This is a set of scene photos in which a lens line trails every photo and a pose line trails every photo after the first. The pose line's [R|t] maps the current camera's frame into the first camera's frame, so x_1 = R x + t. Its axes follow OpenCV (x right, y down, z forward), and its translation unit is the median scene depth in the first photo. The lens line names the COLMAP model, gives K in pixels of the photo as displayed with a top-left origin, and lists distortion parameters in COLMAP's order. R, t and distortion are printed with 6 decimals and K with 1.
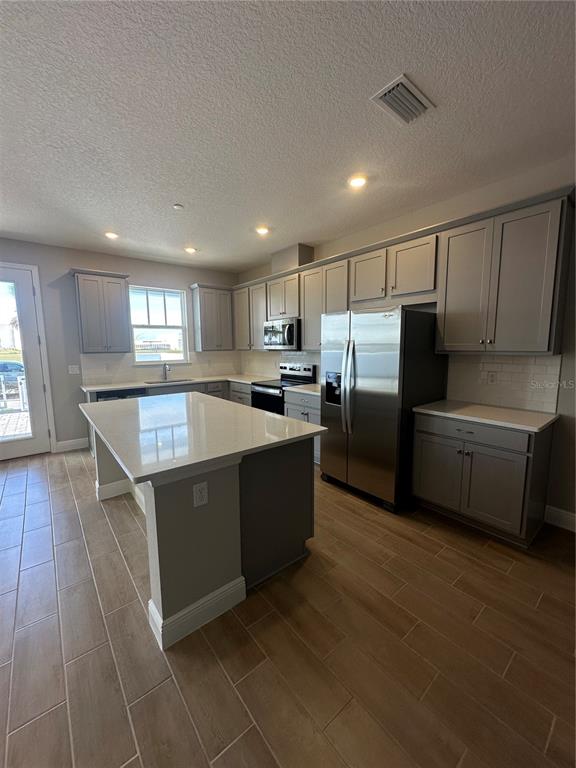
lens RADIAL K [[306.1, 0, 288.0], [0, 306.1, 384.0], [0, 0, 1]] dist [-0.002905, 0.000194]
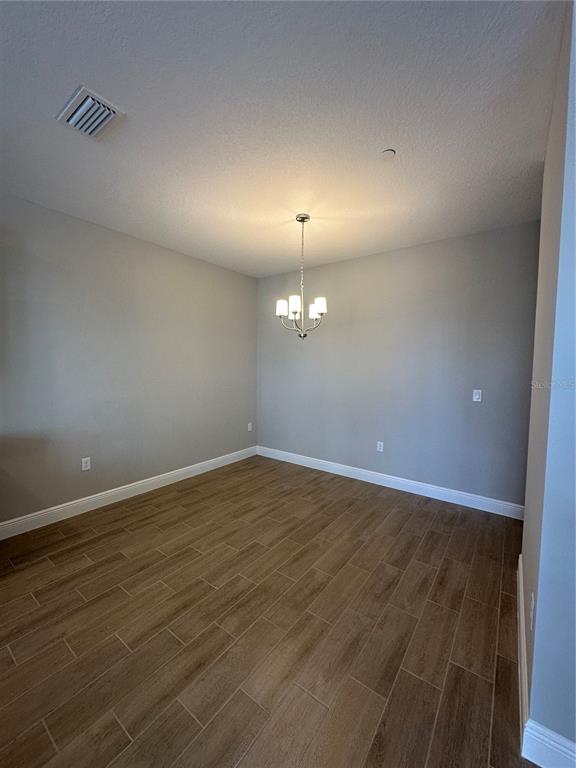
lens RADIAL K [[306.1, 0, 288.0], [0, 306.1, 384.0], [0, 0, 1]] dist [-0.002905, 0.000194]
pose [[-0.243710, -0.054818, 0.968298, -0.174939], [0.116646, 0.989497, 0.085377, -0.014425], [-0.962808, 0.133755, -0.234756, 0.125871]]
